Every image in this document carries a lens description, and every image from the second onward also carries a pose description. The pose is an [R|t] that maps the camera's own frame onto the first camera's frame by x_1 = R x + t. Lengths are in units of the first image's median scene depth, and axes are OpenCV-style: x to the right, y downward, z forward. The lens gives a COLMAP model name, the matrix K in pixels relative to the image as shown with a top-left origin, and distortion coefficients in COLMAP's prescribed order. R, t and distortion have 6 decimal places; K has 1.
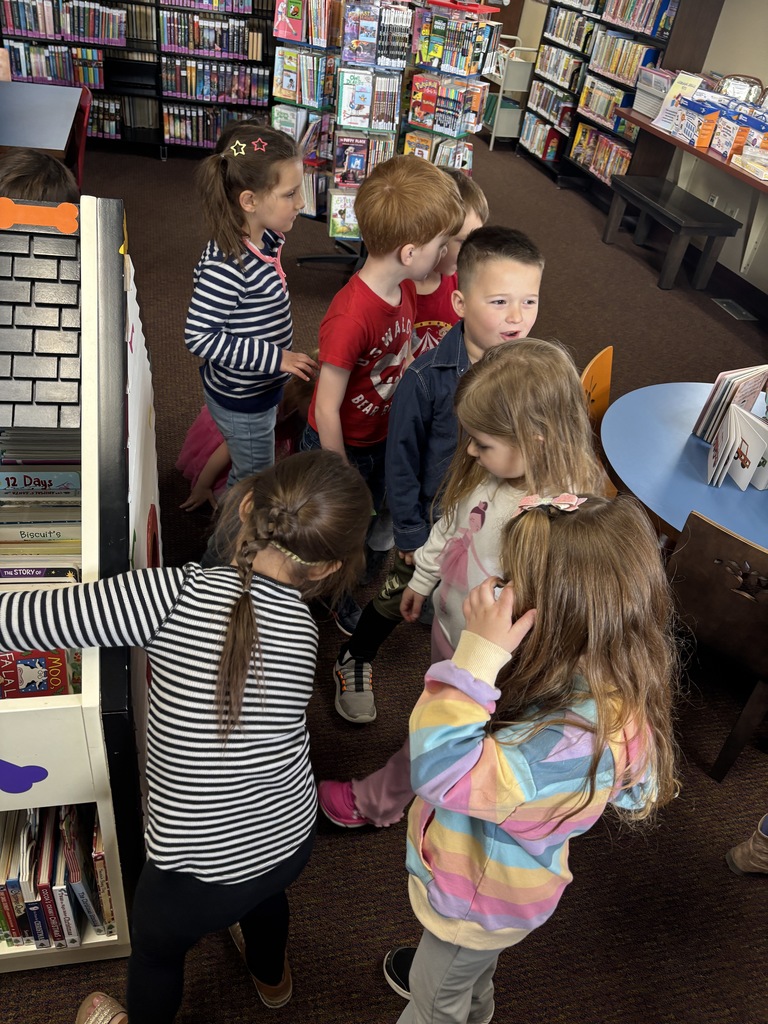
lens RADIAL K [[764.1, 0, 383.3], [0, 764.1, 512.1], [0, 0, 1]] dist [-0.010998, -0.017131]
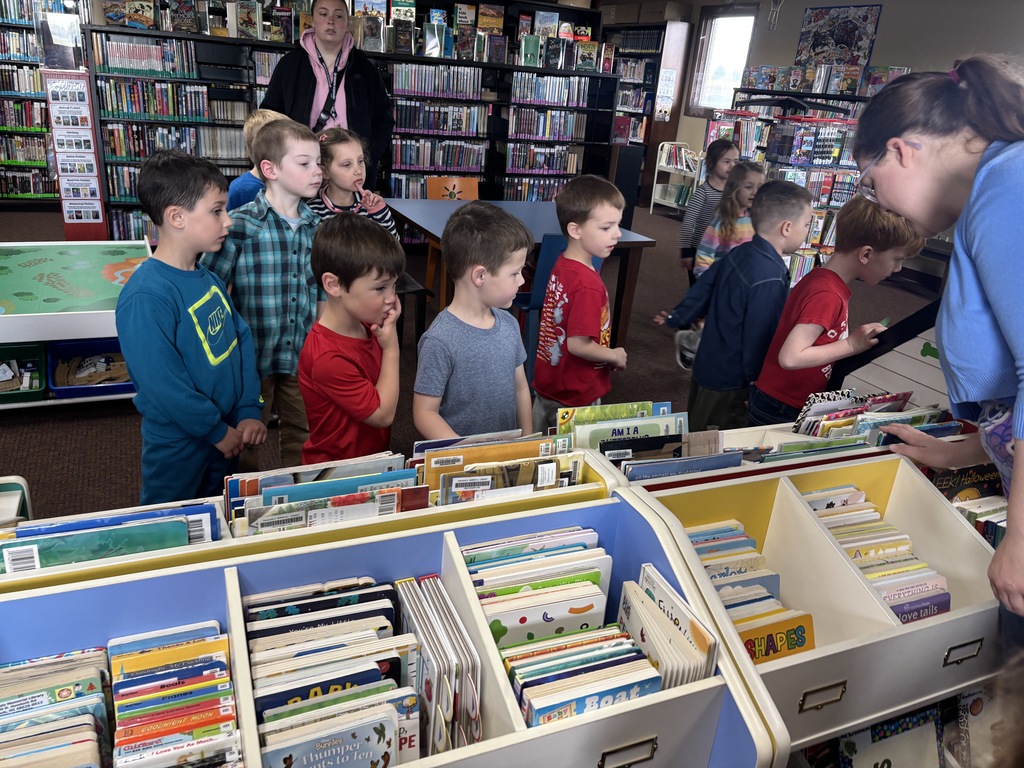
lens RADIAL K [[764.1, 0, 512.0], [0, 764.1, 384.9], [0, 0, 1]] dist [-0.010998, -0.017131]
pose [[0.976483, -0.133957, 0.168930, -0.573431], [0.172999, 0.954433, -0.243165, 0.027625], [-0.128658, 0.266671, 0.955162, -0.104576]]
